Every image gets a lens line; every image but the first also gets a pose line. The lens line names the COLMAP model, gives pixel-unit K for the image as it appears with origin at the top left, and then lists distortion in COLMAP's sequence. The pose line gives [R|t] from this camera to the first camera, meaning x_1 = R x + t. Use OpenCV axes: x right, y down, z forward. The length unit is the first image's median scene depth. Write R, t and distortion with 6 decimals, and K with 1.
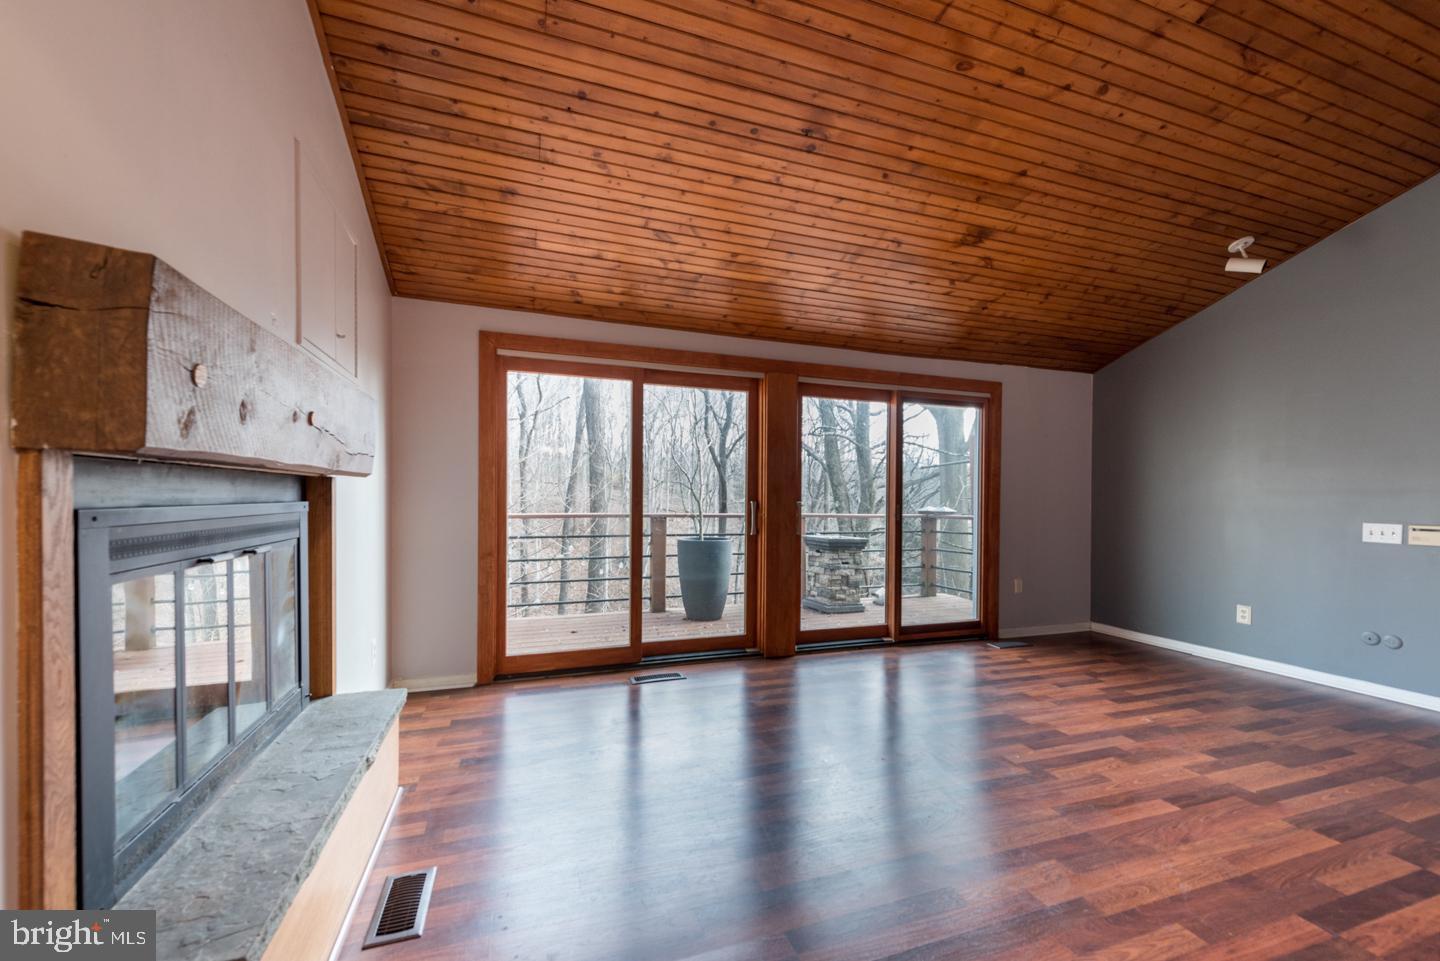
lens RADIAL K [[561.0, 0, 721.5], [0, 561.0, 508.0], [0, 0, 1]] dist [0.007113, -0.000160]
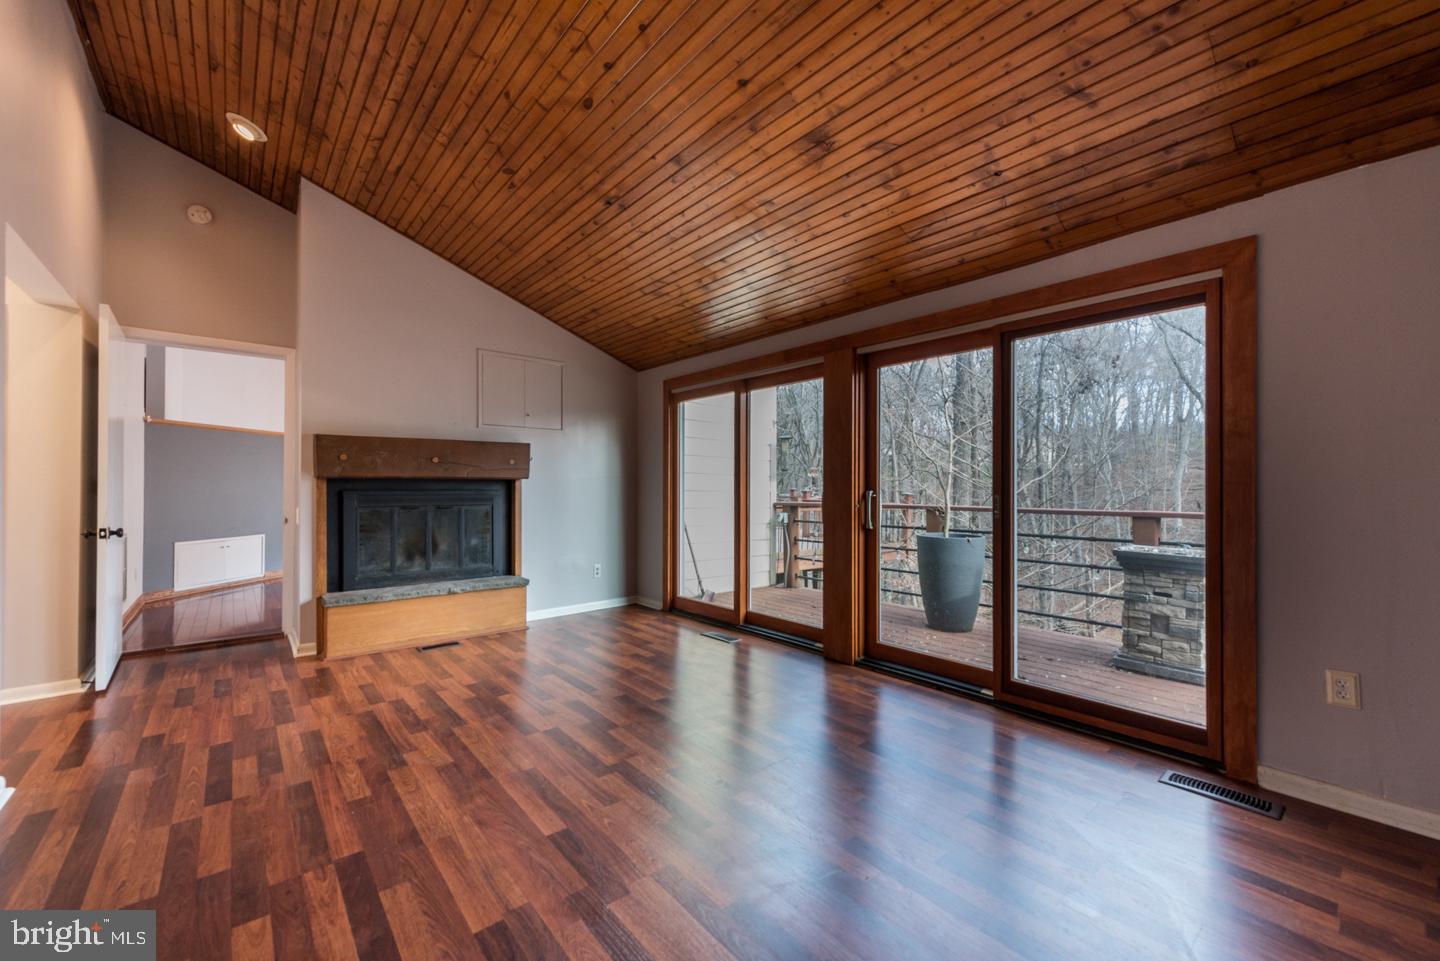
lens RADIAL K [[582.4, 0, 729.4], [0, 582.4, 490.1], [0, 0, 1]] dist [0.006092, 0.000016]
pose [[0.361120, -0.005723, -0.932502, 1.111858], [-0.017492, 0.999764, -0.012909, 0.003680], [0.932355, 0.020973, 0.360934, 0.585958]]
